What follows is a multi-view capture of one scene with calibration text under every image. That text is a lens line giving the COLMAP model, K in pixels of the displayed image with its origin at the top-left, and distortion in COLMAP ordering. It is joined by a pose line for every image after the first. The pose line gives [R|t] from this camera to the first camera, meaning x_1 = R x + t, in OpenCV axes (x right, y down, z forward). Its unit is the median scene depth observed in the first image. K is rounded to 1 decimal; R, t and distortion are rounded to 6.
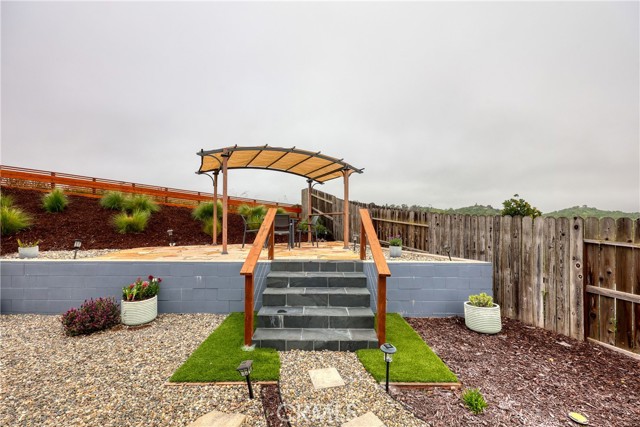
lens RADIAL K [[261.2, 0, 320.0], [0, 261.2, 213.5], [0, 0, 1]] dist [-0.001614, -0.000060]
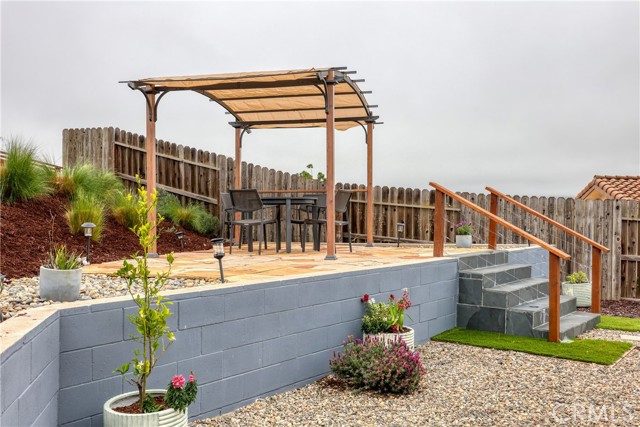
lens RADIAL K [[607.9, 0, 320.8], [0, 607.9, 204.8], [0, 0, 1]] dist [-0.001372, 0.000365]
pose [[0.637485, 0.001509, 0.770461, -1.140378], [-0.017835, 0.999759, 0.012799, 0.015652], [-0.770256, -0.021900, 0.637358, 0.148658]]
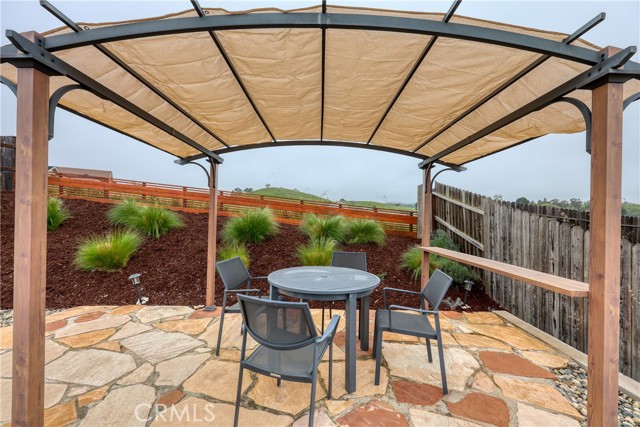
lens RADIAL K [[261.2, 0, 320.0], [0, 261.2, 213.5], [0, 0, 1]] dist [-0.001614, -0.000060]
pose [[0.896499, 0.005244, -0.443015, -0.008967], [0.000434, 0.999919, 0.012715, -0.069958], [0.443046, -0.011591, 0.896424, 0.734819]]
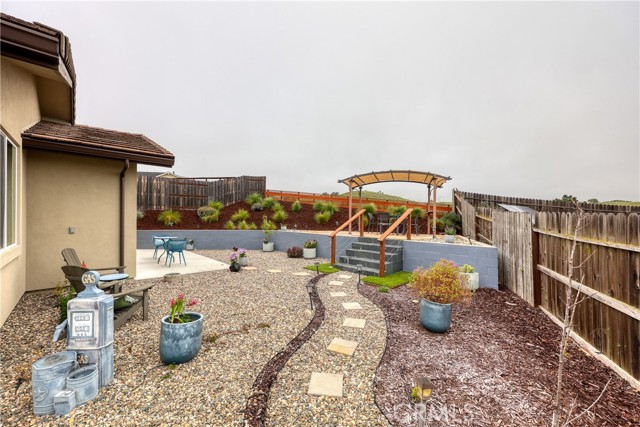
lens RADIAL K [[261.2, 0, 320.0], [0, 261.2, 213.5], [0, 0, 1]] dist [-0.001614, -0.000060]
pose [[0.710546, -0.005603, -0.703629, 0.643549], [0.008184, 0.999966, 0.000301, 0.004803], [0.703604, -0.005972, 0.710568, -0.383669]]
